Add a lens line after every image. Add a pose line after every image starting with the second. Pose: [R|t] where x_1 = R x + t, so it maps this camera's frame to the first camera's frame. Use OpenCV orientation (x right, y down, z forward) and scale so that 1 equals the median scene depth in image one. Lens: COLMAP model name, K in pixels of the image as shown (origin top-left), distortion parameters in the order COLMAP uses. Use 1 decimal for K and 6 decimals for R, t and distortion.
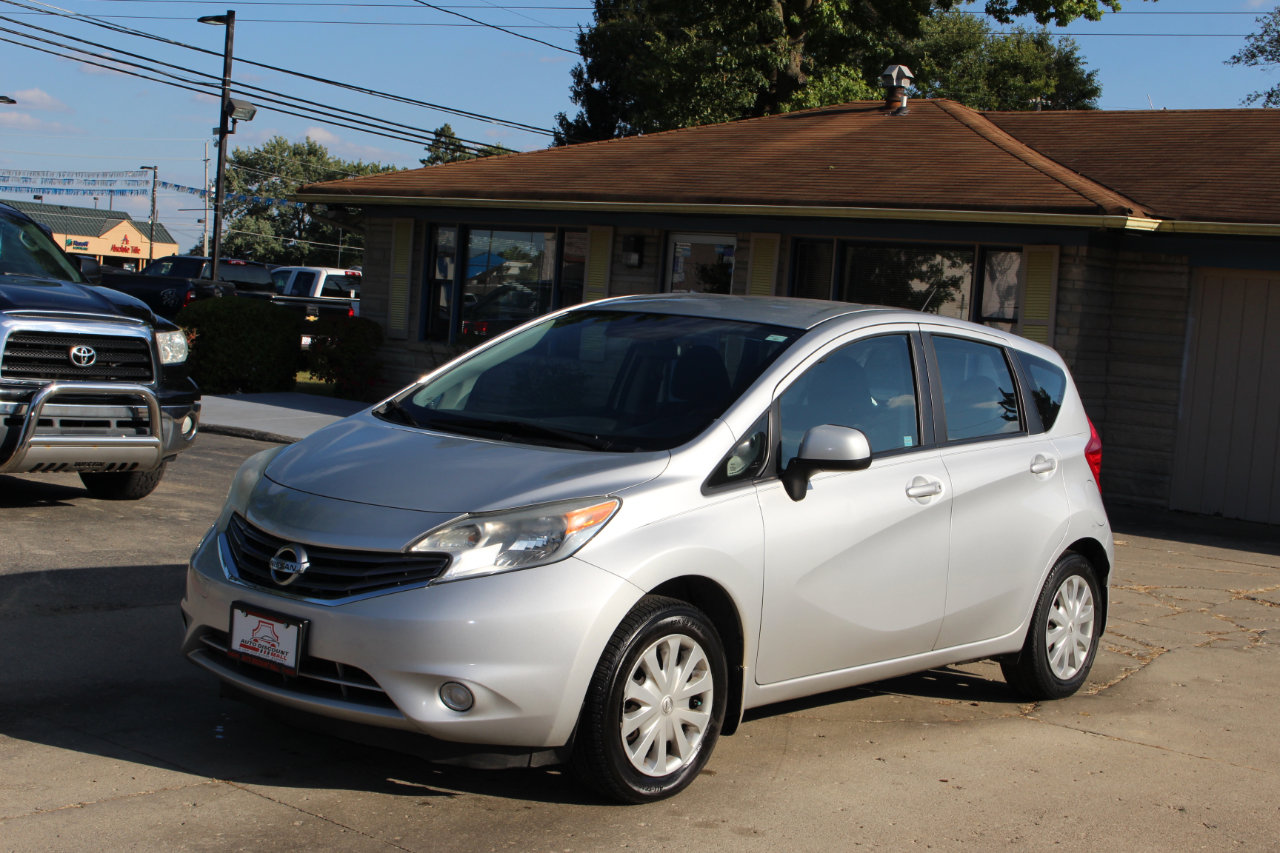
lens RADIAL K [[1846.4, 0, 628.3], [0, 1846.4, 426.0], [0, 0, 1]] dist [-0.015653, 0.000000]
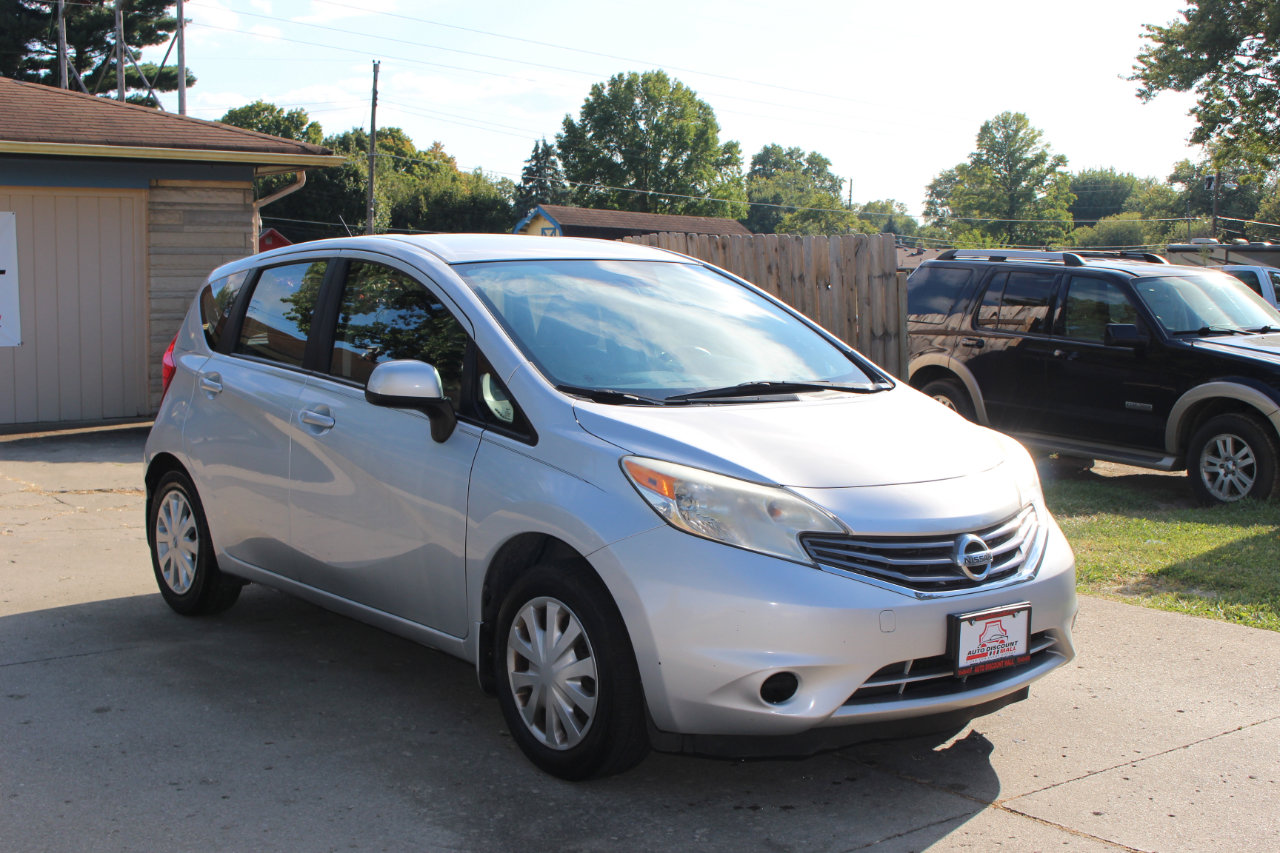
lens RADIAL K [[1600.2, 0, 632.1], [0, 1600.2, 425.8], [0, 0, 1]] dist [-0.049867, 0.000000]
pose [[0.213615, -0.174098, 0.961280, -0.317533], [0.082868, 0.983675, 0.159739, -0.042757], [-0.973397, 0.045537, 0.224555, 0.319198]]
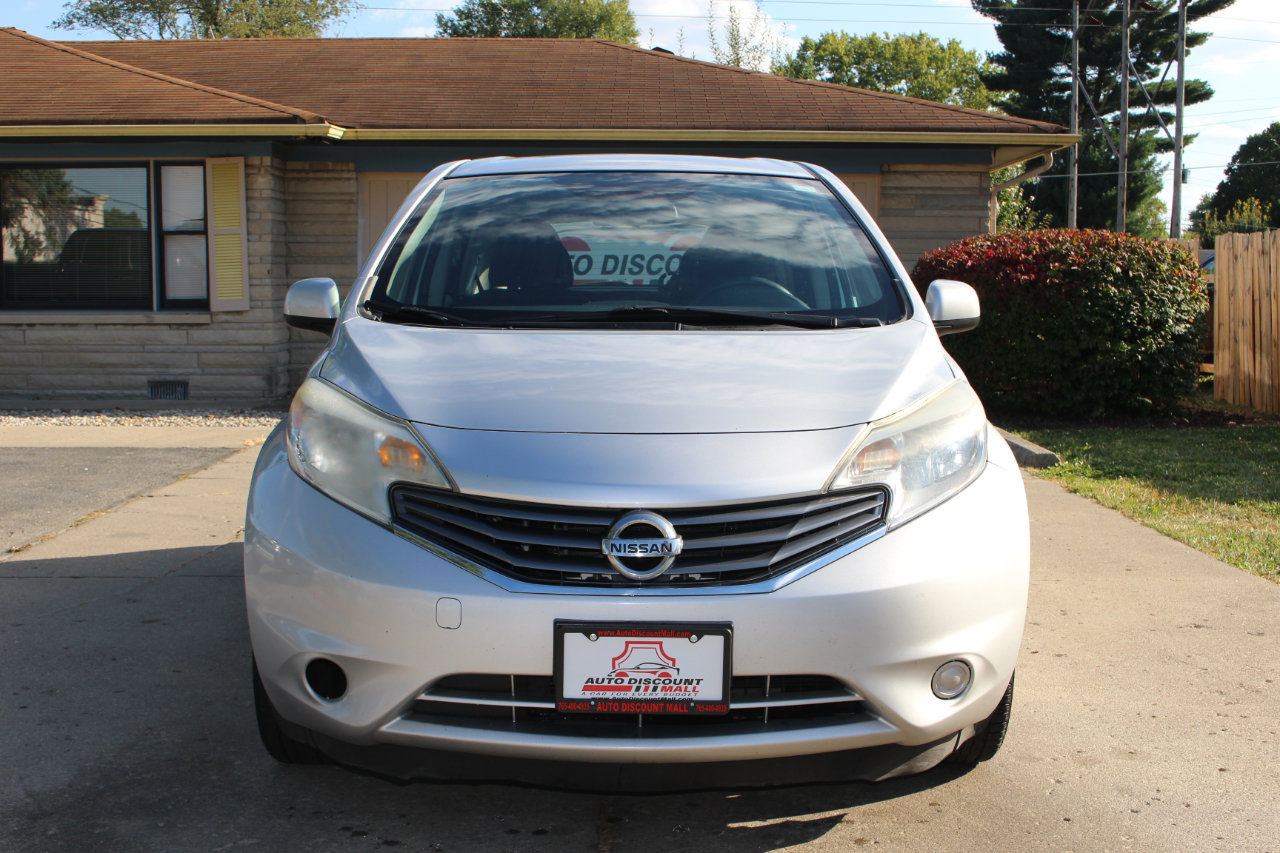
lens RADIAL K [[1530.6, 0, 639.2], [0, 1530.6, 420.6], [0, 0, 1]] dist [-0.062577, 0.000000]
pose [[0.759225, -0.134731, 0.636729, -0.166359], [0.100362, 0.990872, 0.089997, -0.004699], [-0.643043, -0.004425, 0.765817, 0.194529]]
